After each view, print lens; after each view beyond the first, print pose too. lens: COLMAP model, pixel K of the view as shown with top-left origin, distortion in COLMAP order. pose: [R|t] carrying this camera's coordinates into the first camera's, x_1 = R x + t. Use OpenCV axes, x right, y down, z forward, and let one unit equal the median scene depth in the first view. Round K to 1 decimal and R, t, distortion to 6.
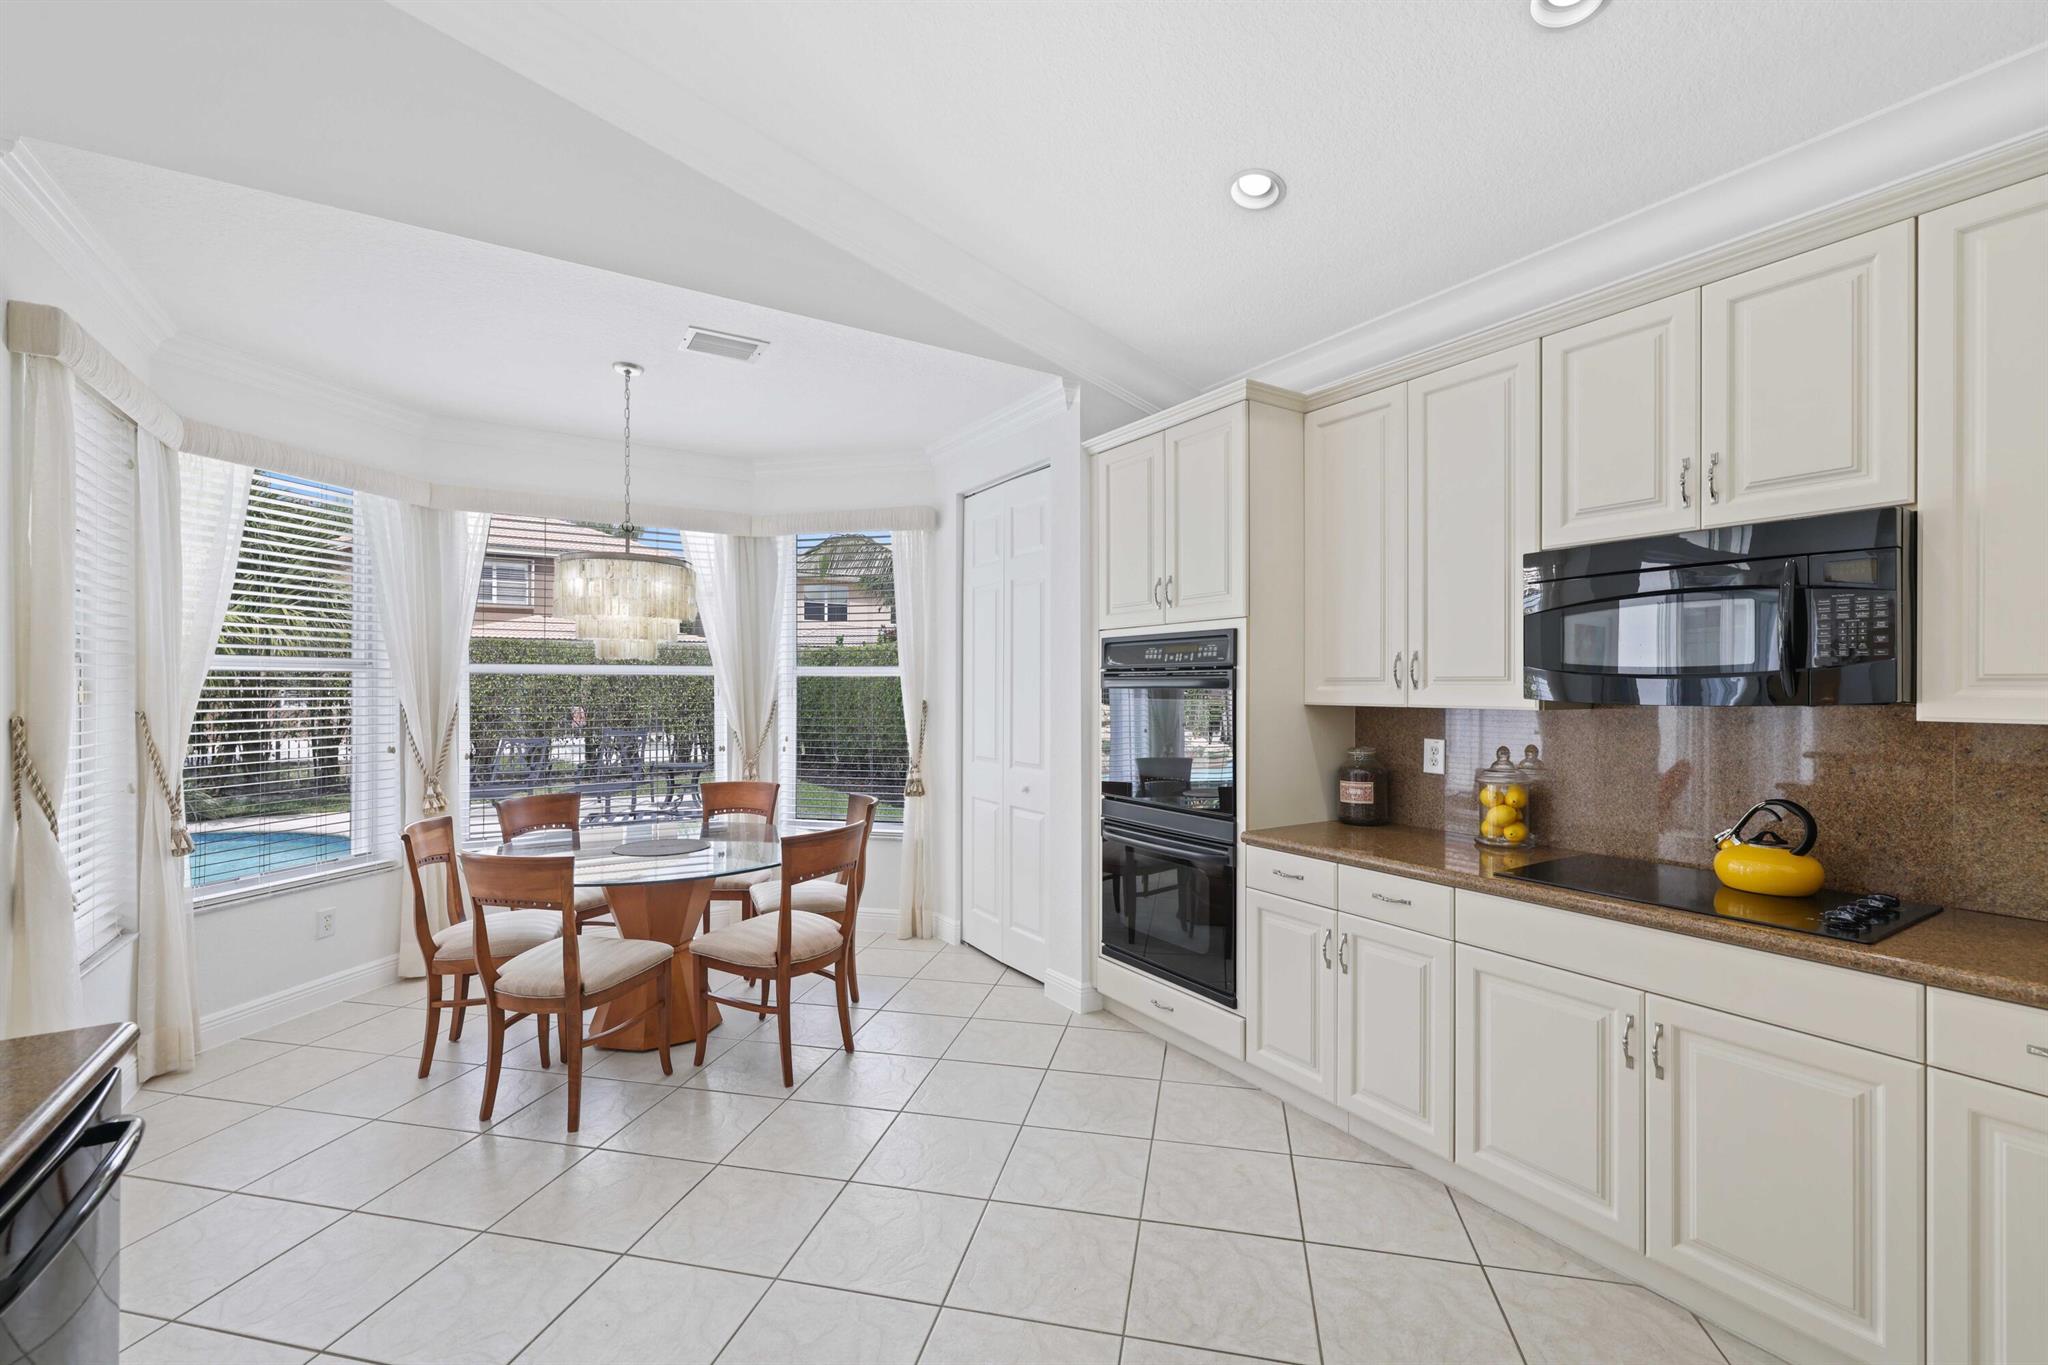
lens RADIAL K [[871.8, 0, 1033.4], [0, 871.8, 684.5], [0, 0, 1]] dist [0.000362, -0.000041]
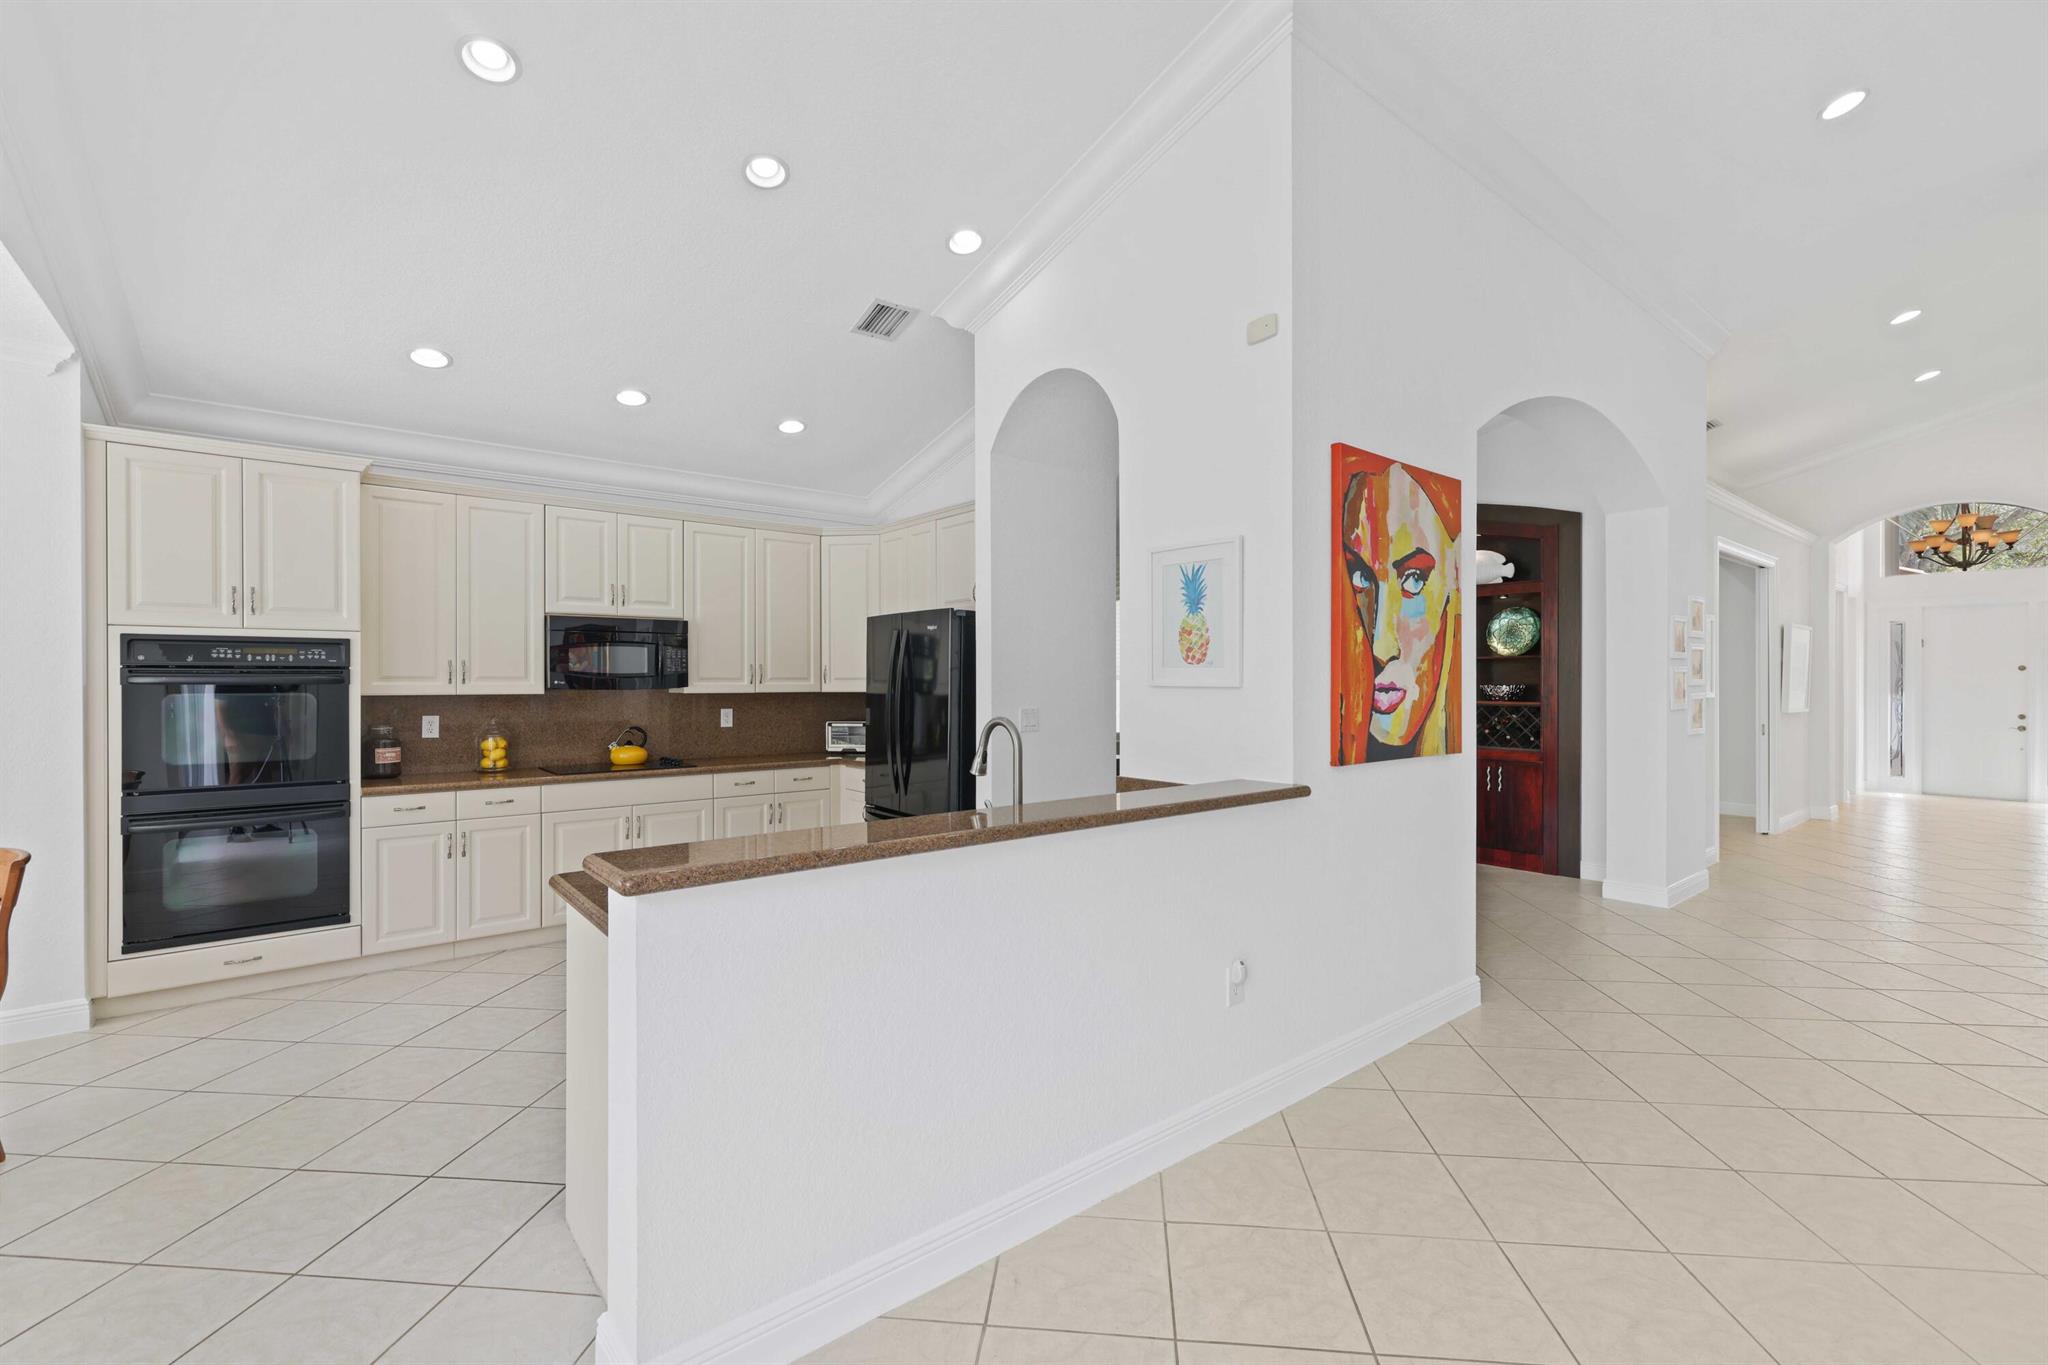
lens RADIAL K [[877.9, 0, 1024.7], [0, 877.9, 678.5], [0, 0, 1]] dist [-0.000134, -0.000067]
pose [[-0.113045, 0.005059, 0.993577, -1.122860], [0.000945, 0.999987, -0.004984, 0.004267], [-0.993589, 0.000375, -0.113049, 0.109305]]
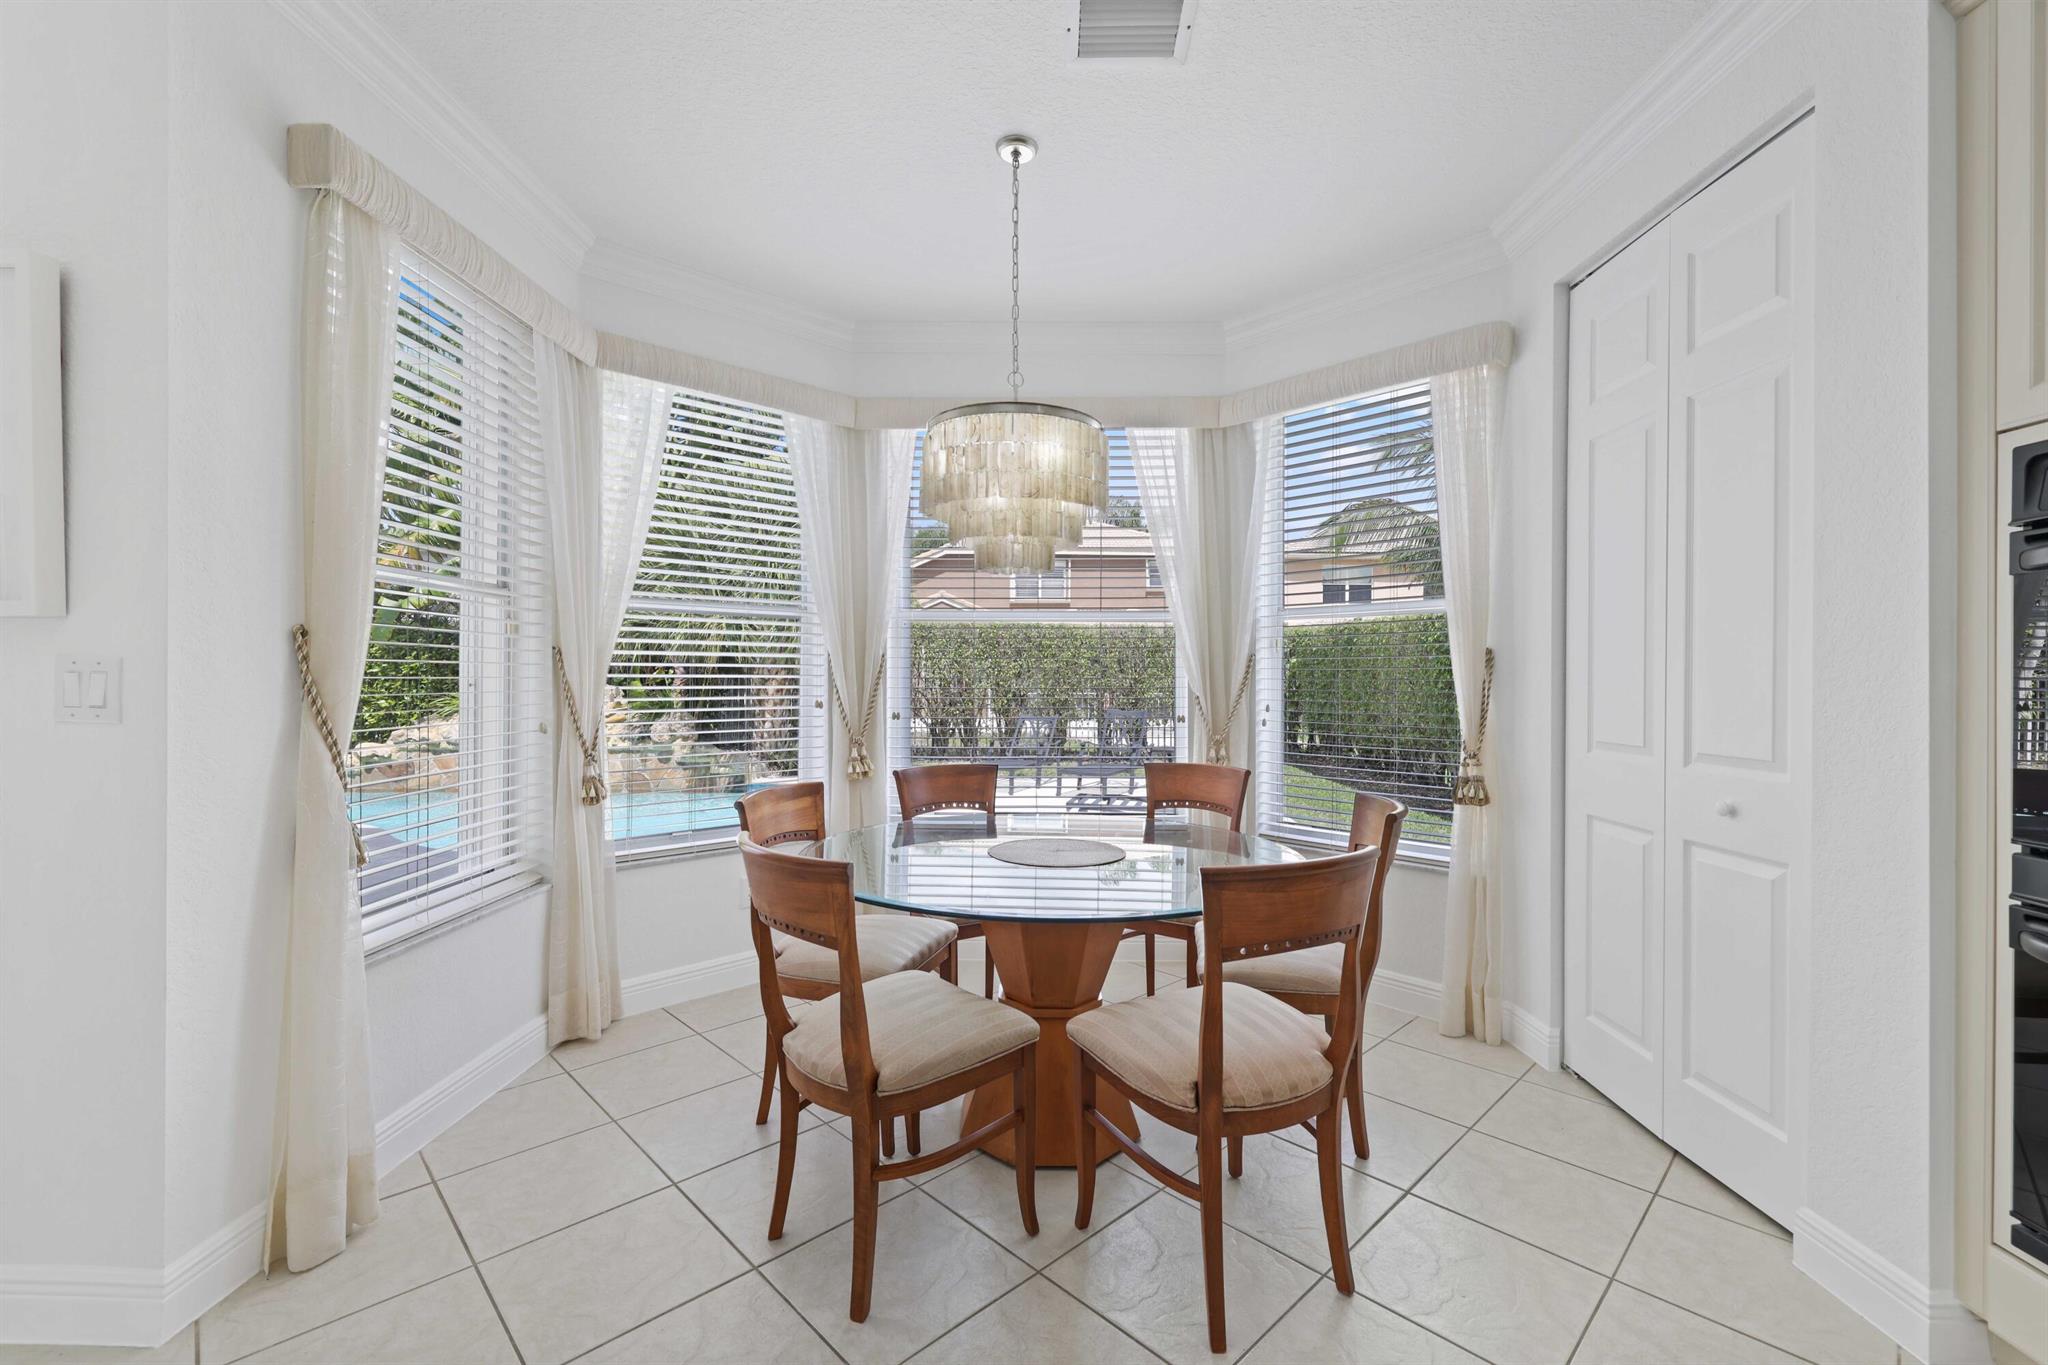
lens RADIAL K [[877.9, 0, 1024.7], [0, 877.9, 678.5], [0, 0, 1]] dist [-0.000134, -0.000067]
pose [[0.832164, 0.002867, -0.554522, -0.081412], [-0.002202, 0.999996, 0.001865, 0.057774], [0.554525, -0.000331, 0.832167, 0.462732]]
